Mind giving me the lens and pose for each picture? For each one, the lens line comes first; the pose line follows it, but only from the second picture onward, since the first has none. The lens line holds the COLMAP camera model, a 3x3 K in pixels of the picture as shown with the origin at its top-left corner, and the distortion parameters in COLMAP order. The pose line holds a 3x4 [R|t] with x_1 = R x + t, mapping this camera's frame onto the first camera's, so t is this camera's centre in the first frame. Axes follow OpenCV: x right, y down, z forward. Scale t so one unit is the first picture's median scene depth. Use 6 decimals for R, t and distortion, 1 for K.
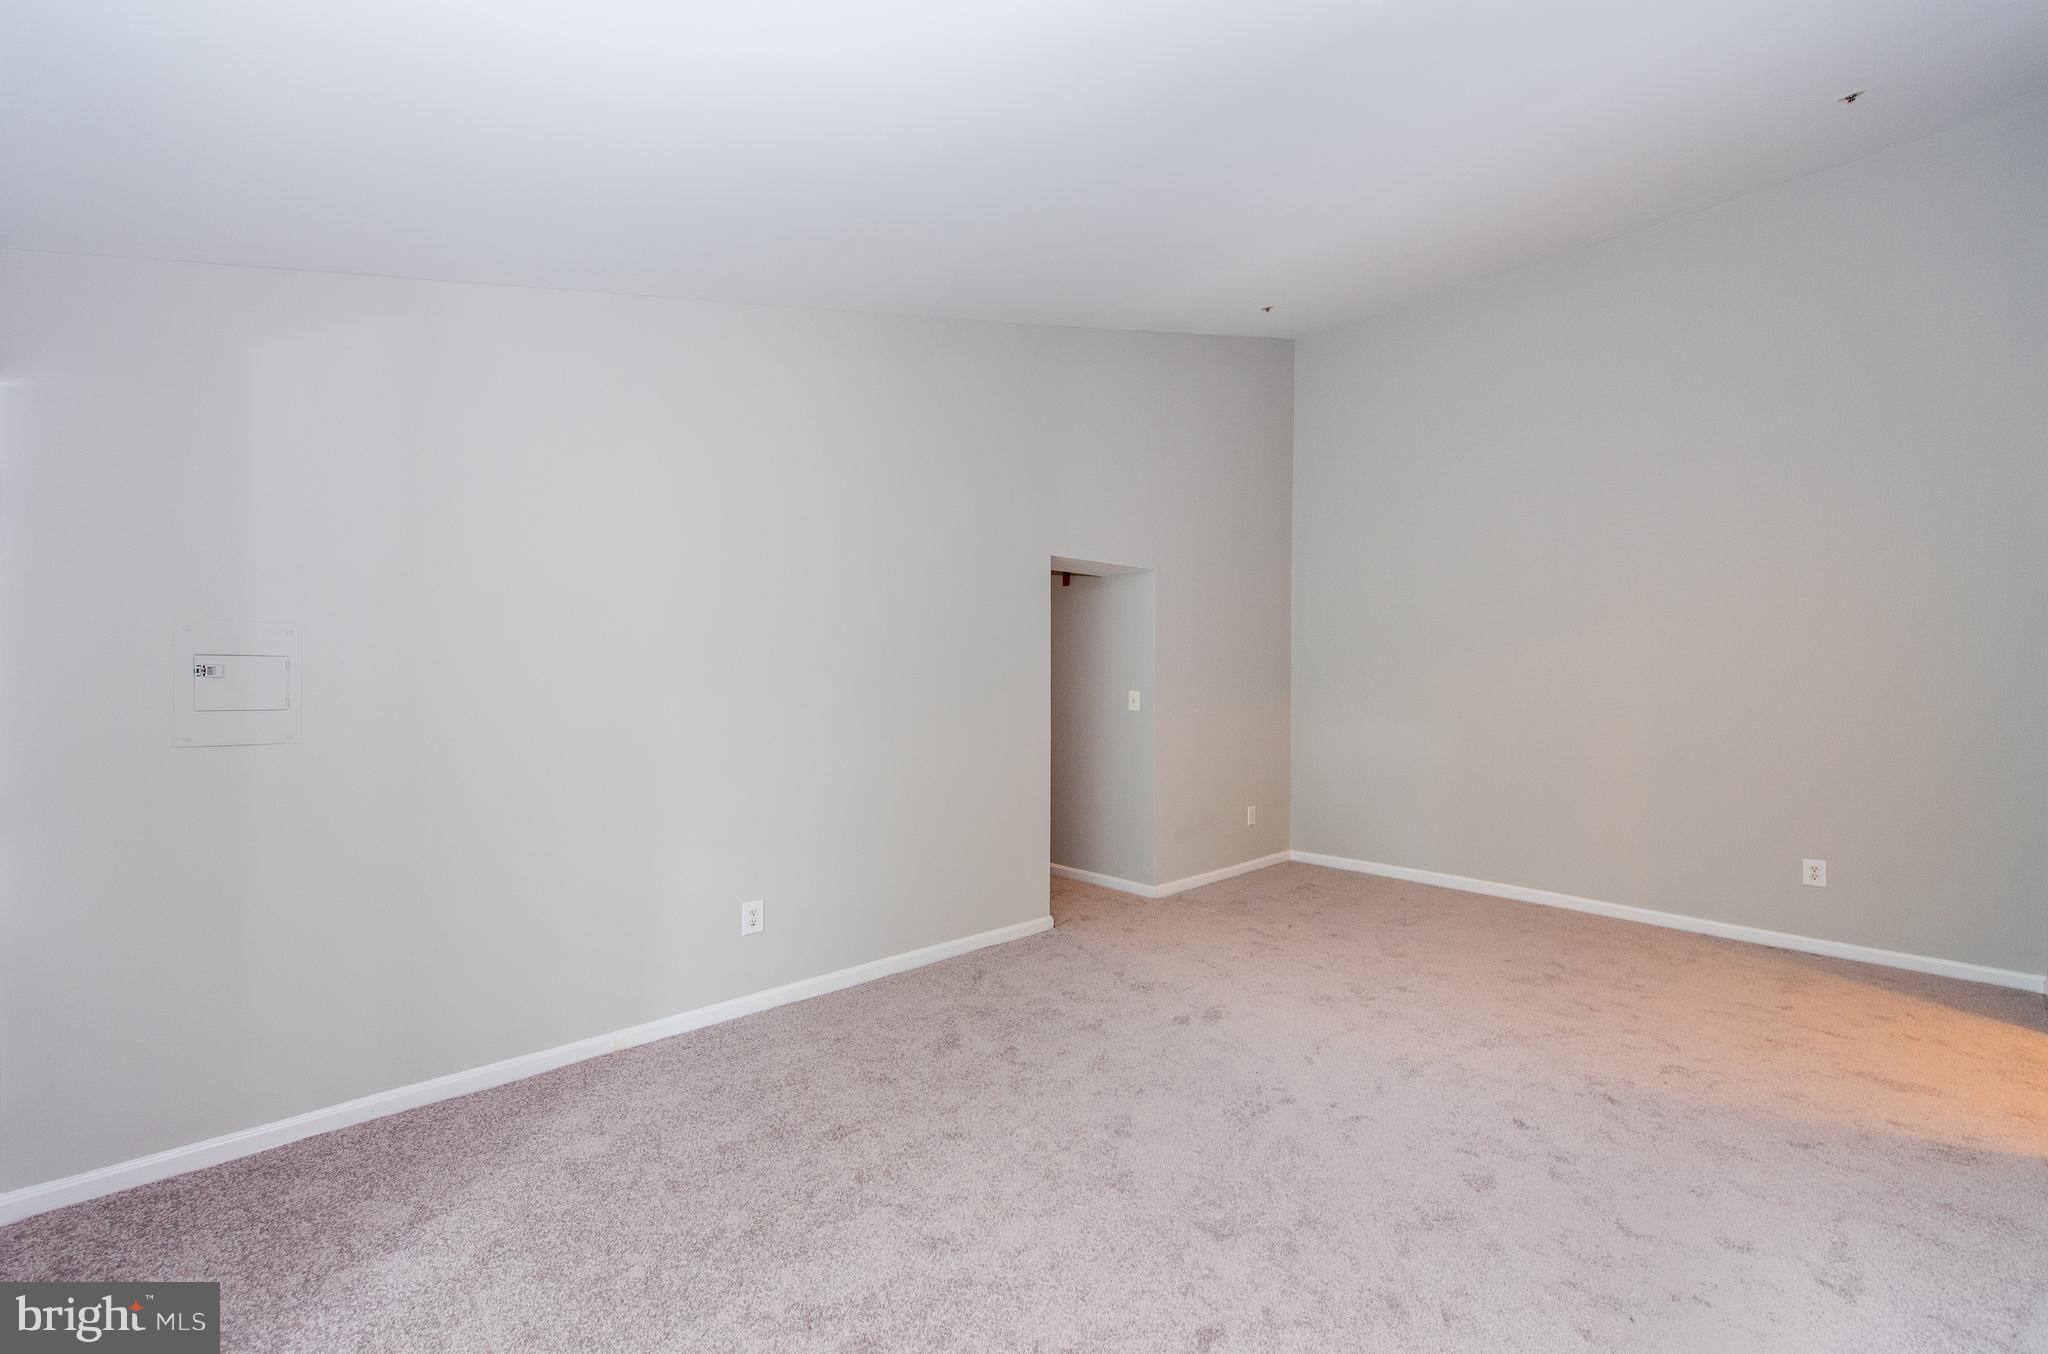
lens RADIAL K [[817.5, 0, 1031.5], [0, 817.5, 674.7], [0, 0, 1]] dist [0.013543, 0.000038]
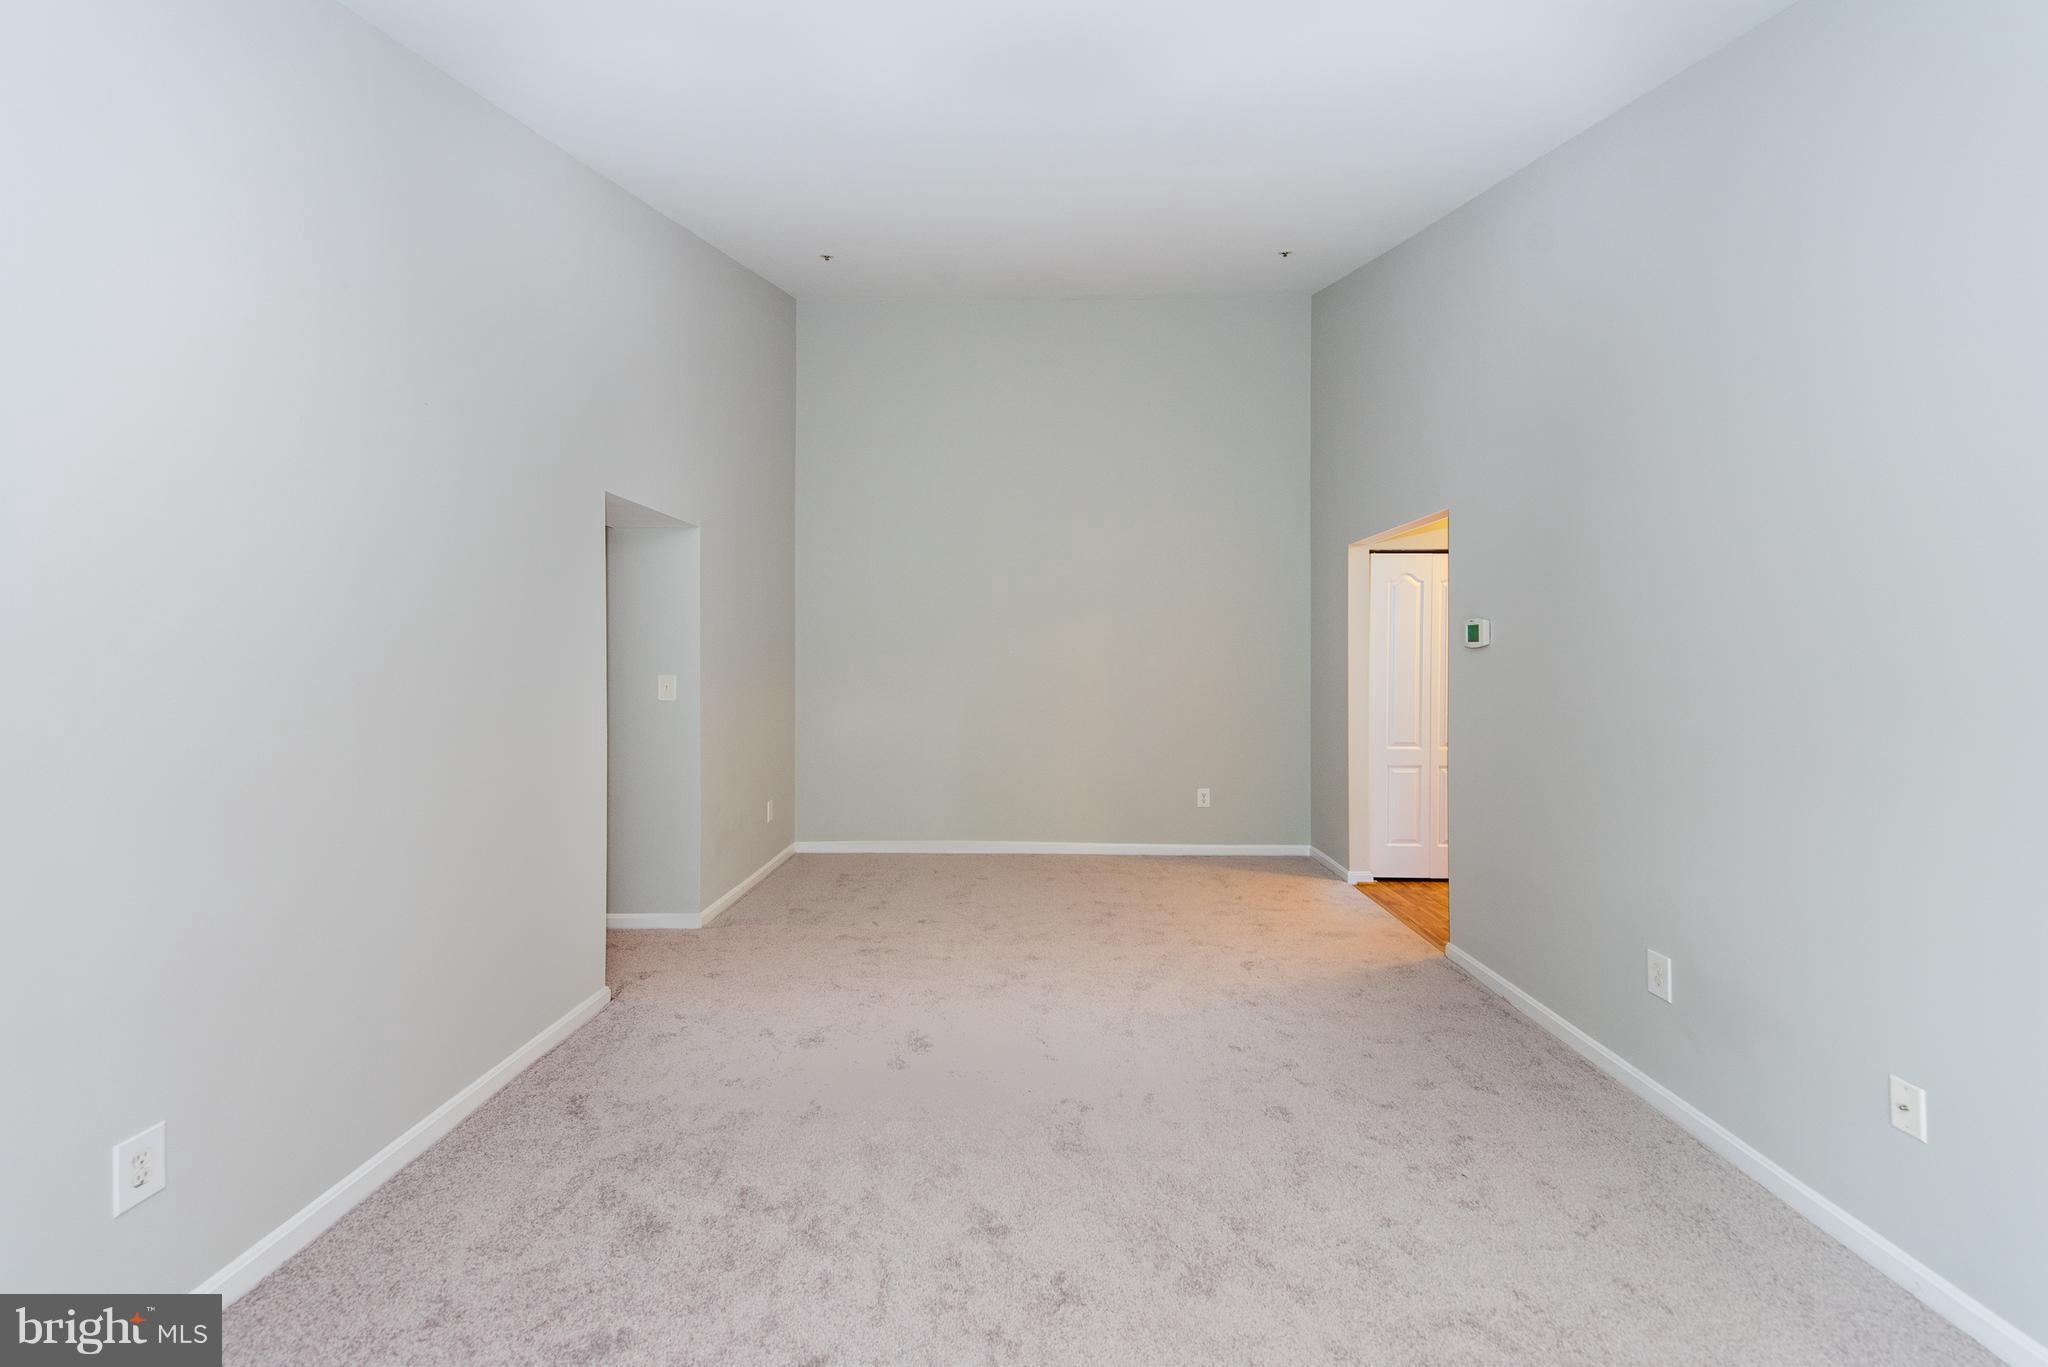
lens RADIAL K [[816.4, 0, 1017.6], [0, 816.4, 667.0], [0, 0, 1]] dist [0.013148, -0.003984]
pose [[0.707929, -0.008087, 0.706237, -0.230325], [-0.001743, 0.999911, 0.013197, 0.000844], [-0.706282, -0.010574, 0.707852, 0.228519]]
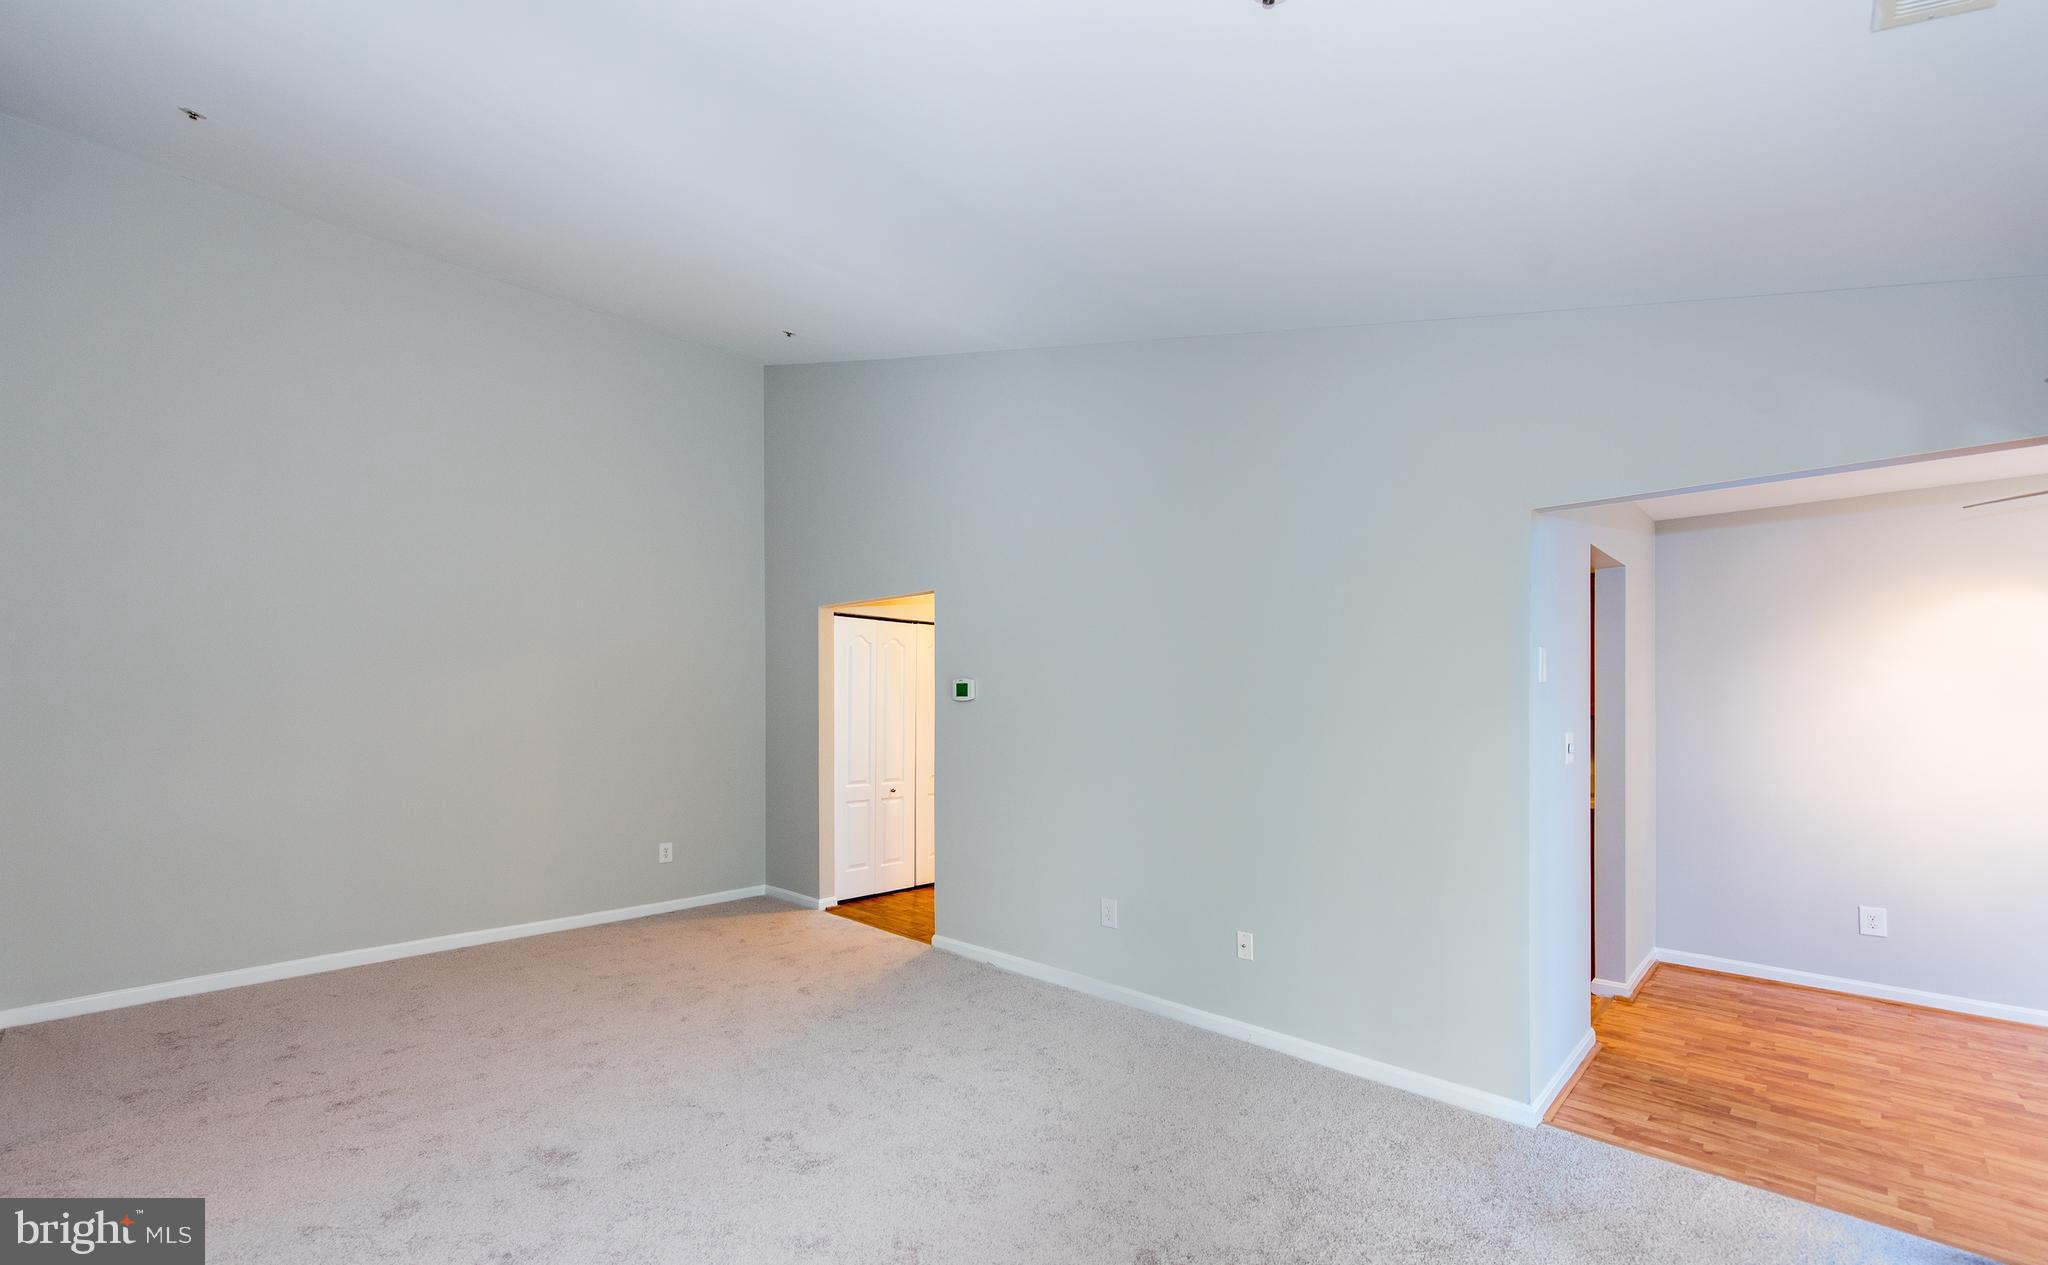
lens RADIAL K [[840.1, 0, 1023.9], [0, 840.1, 714.6], [0, 0, 1]] dist [0.000684, -0.000099]
pose [[-0.034248, -0.012773, 0.999332, -0.406293], [-0.002977, 0.999915, 0.012679, -0.004381], [-0.999409, -0.002541, -0.034283, 0.428691]]
